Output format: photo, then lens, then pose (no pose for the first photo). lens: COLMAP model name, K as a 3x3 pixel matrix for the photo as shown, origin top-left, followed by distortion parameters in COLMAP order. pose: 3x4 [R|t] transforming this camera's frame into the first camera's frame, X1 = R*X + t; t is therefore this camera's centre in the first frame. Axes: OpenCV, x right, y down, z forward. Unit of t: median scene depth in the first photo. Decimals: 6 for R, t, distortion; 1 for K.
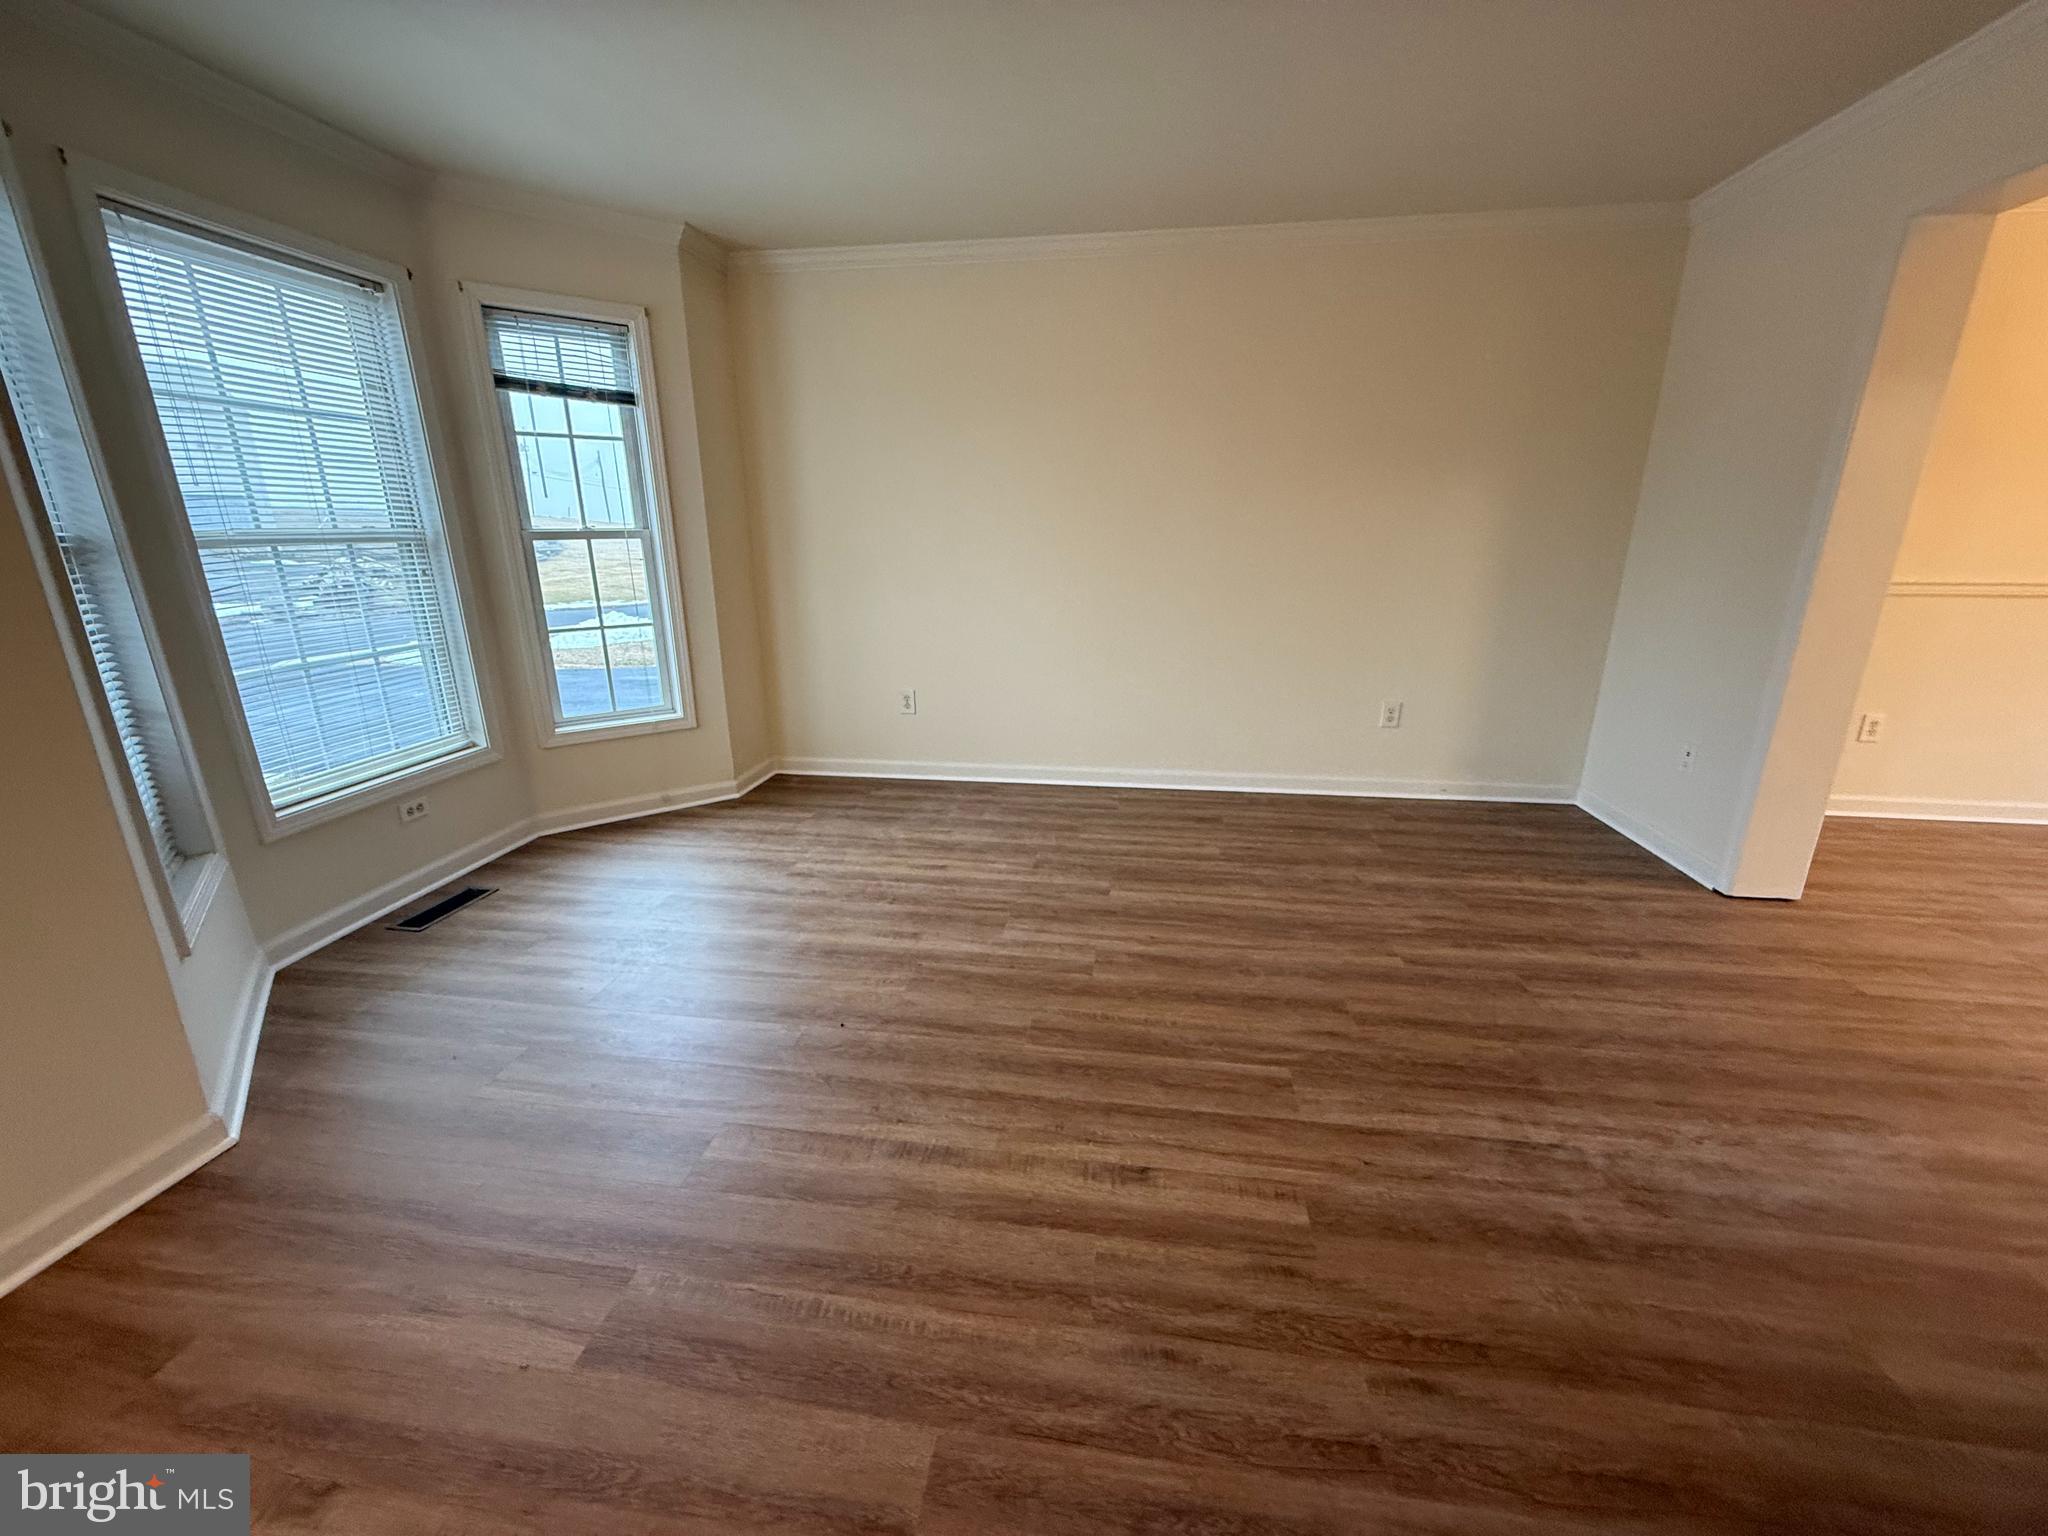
lens RADIAL K [[818.6, 0, 1010.9], [0, 818.6, 767.1], [0, 0, 1]] dist [0.002091, 0.000041]
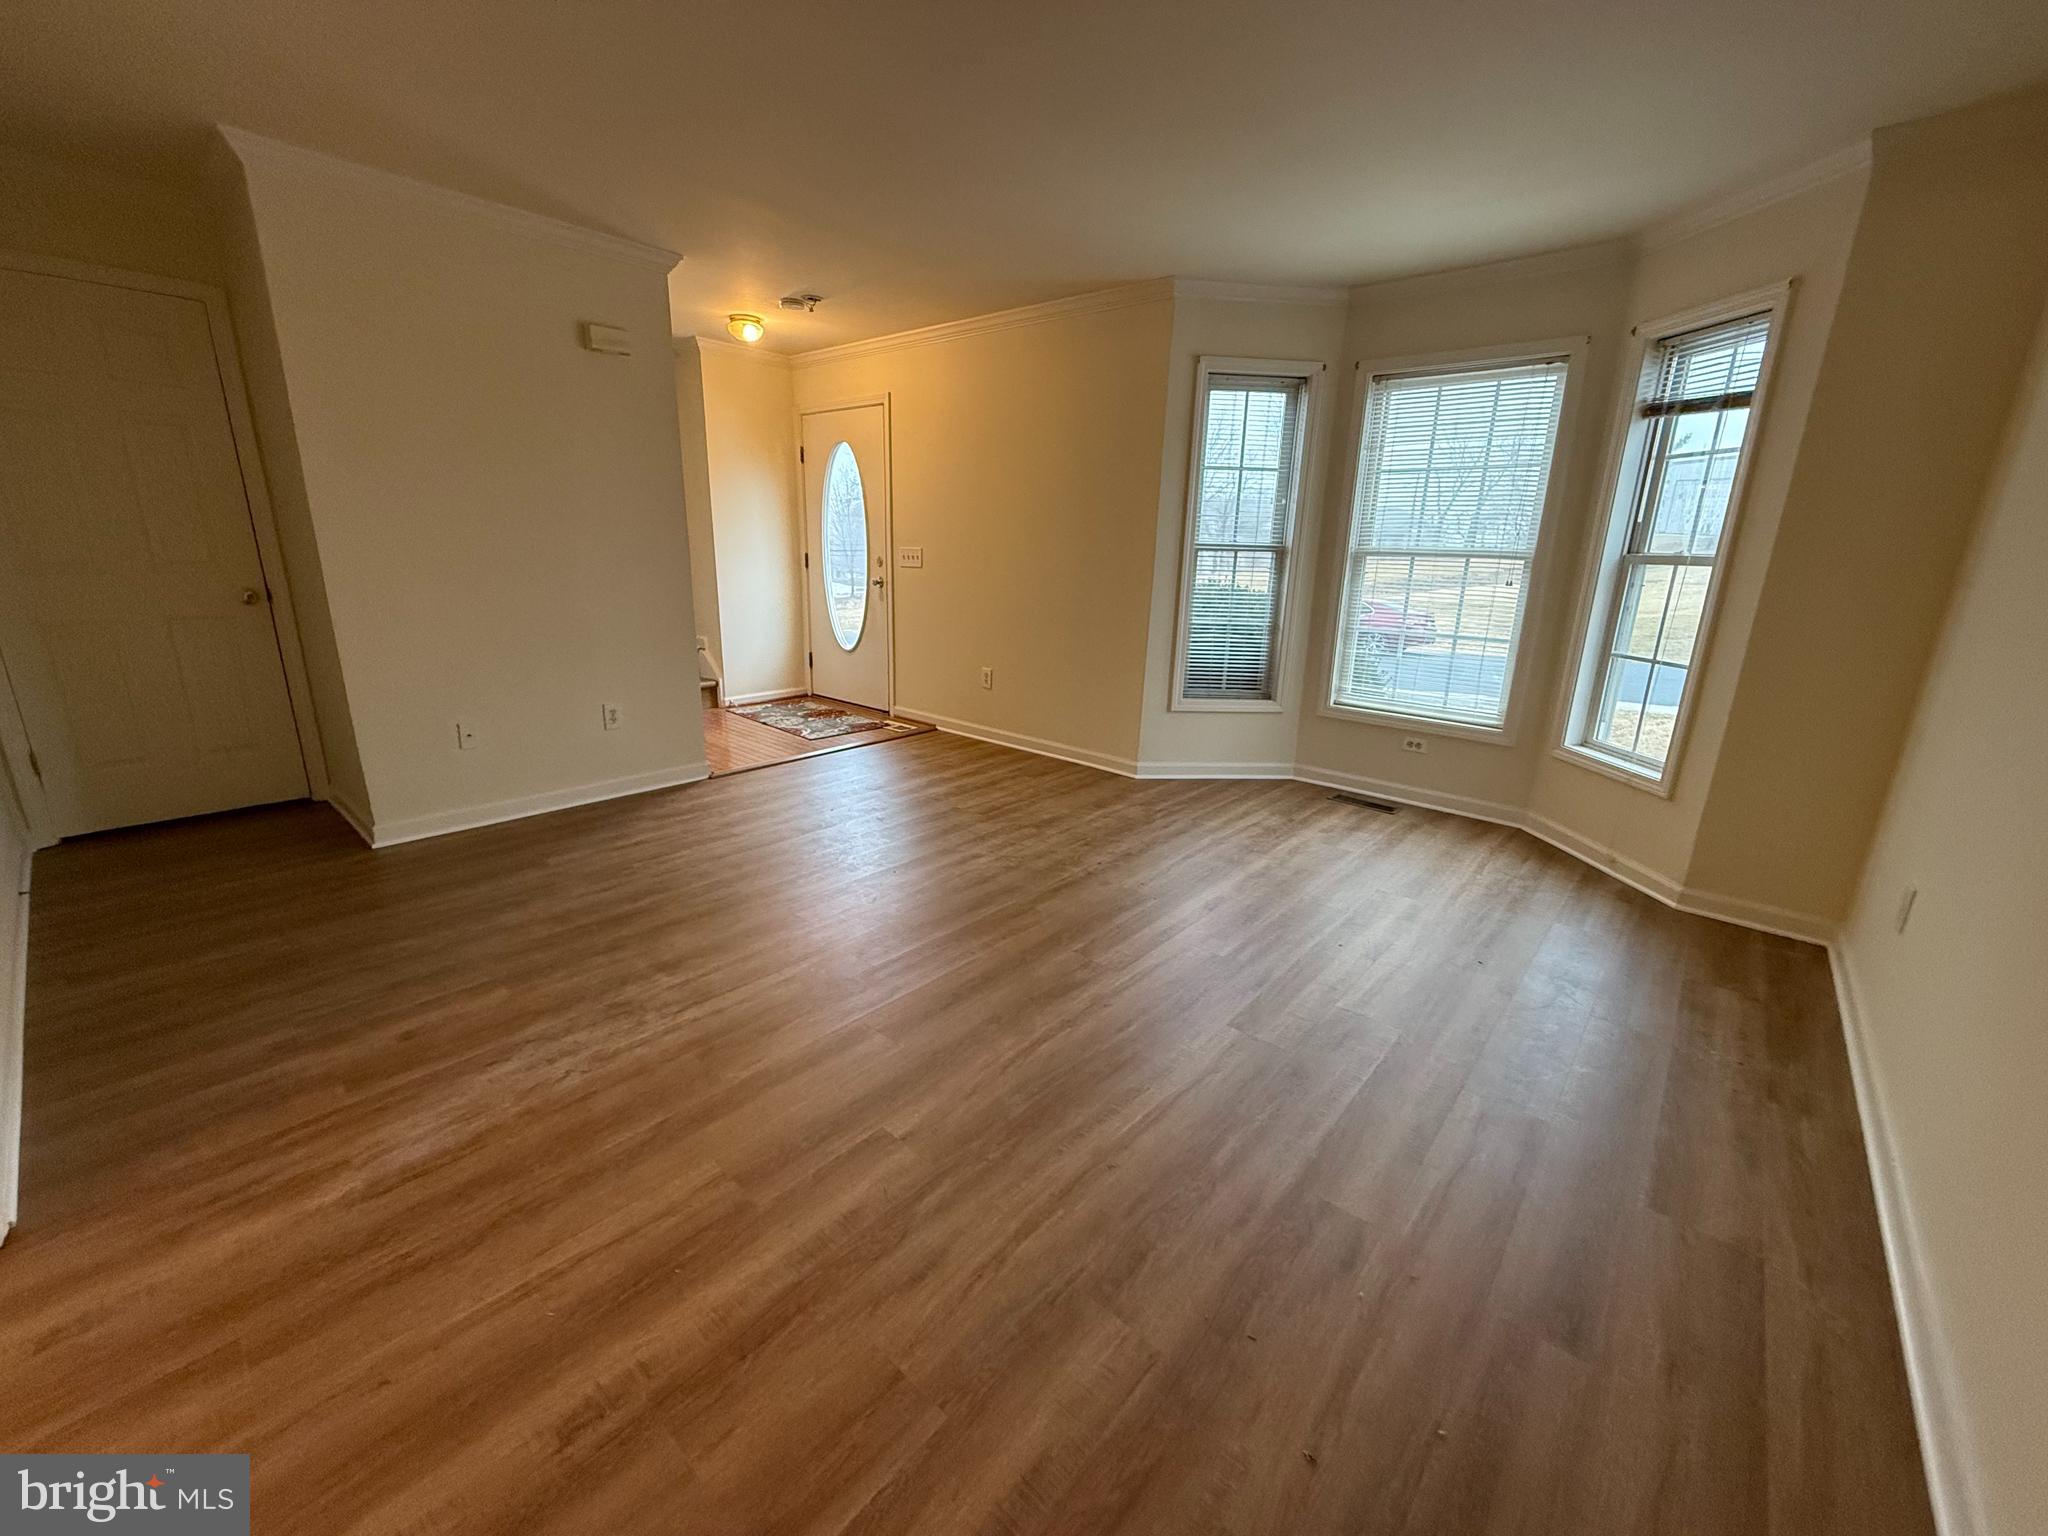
lens RADIAL K [[818.6, 0, 1020.5], [0, 818.6, 759.4], [0, 0, 1]] dist [0.002091, 0.000041]
pose [[-0.535415, 0.211482, -0.817683, 1.234388], [-0.261410, 0.879109, 0.398539, -0.484777], [0.803116, 0.427134, -0.415405, 1.647792]]
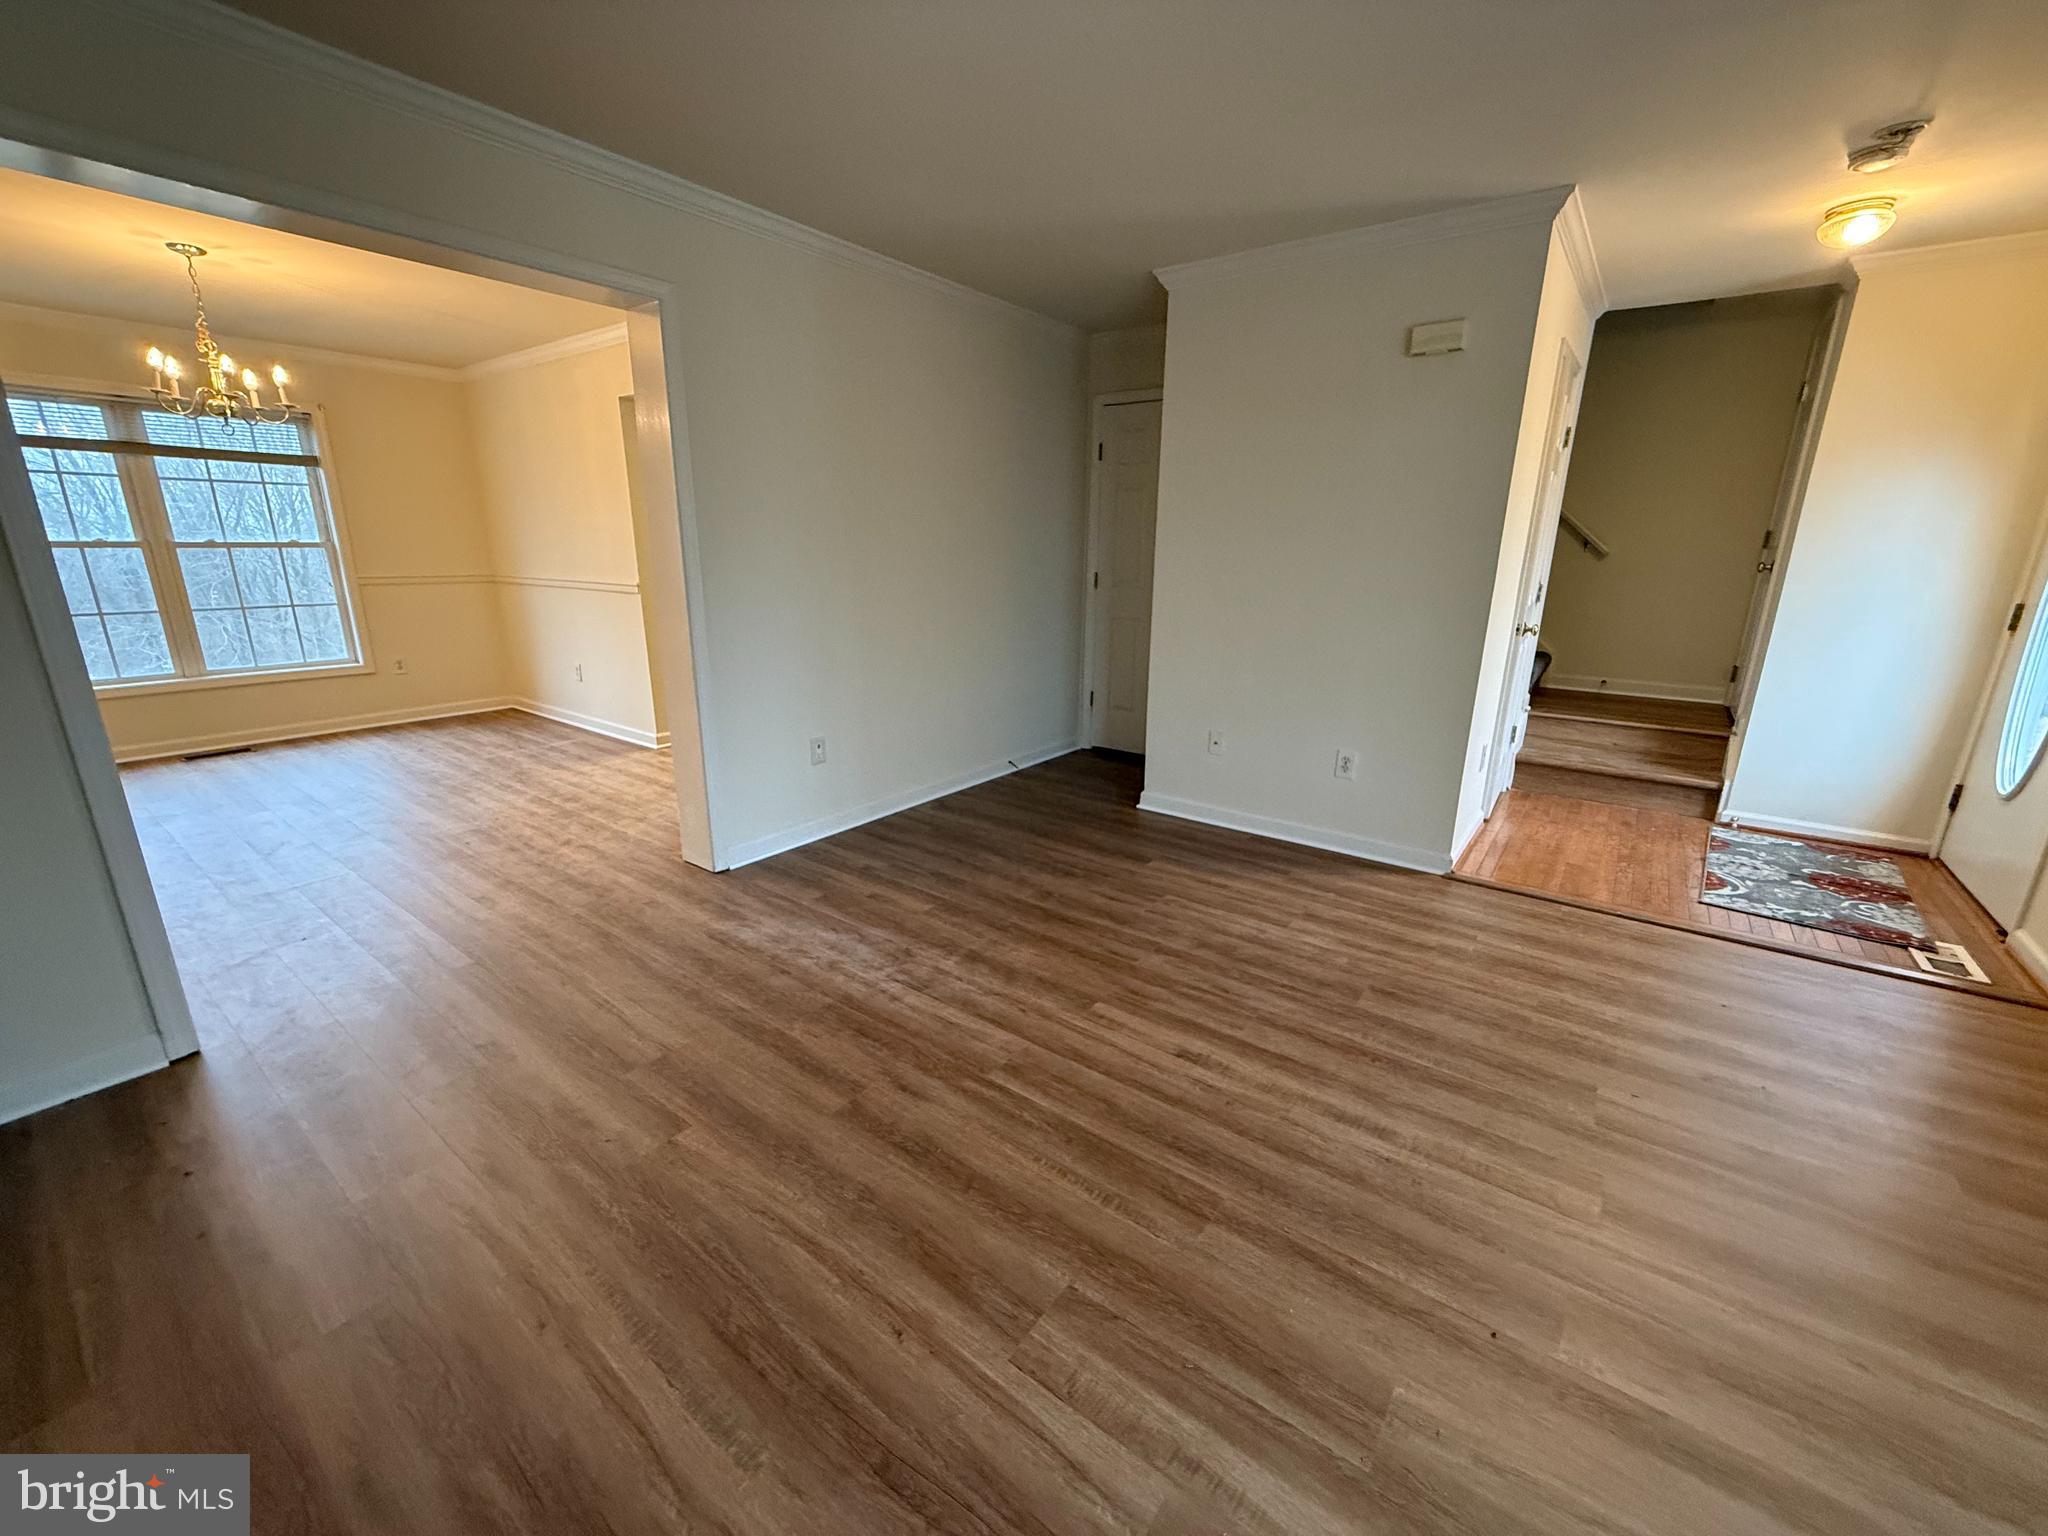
lens RADIAL K [[818.6, 0, 1022.4], [0, 818.6, 763.0], [0, 0, 1]] dist [0.002091, 0.000041]
pose [[-0.881012, -0.128251, 0.455379, -0.131884], [0.128953, 0.861007, 0.491973, -0.512518], [-0.455181, 0.492157, -0.742019, 1.647914]]
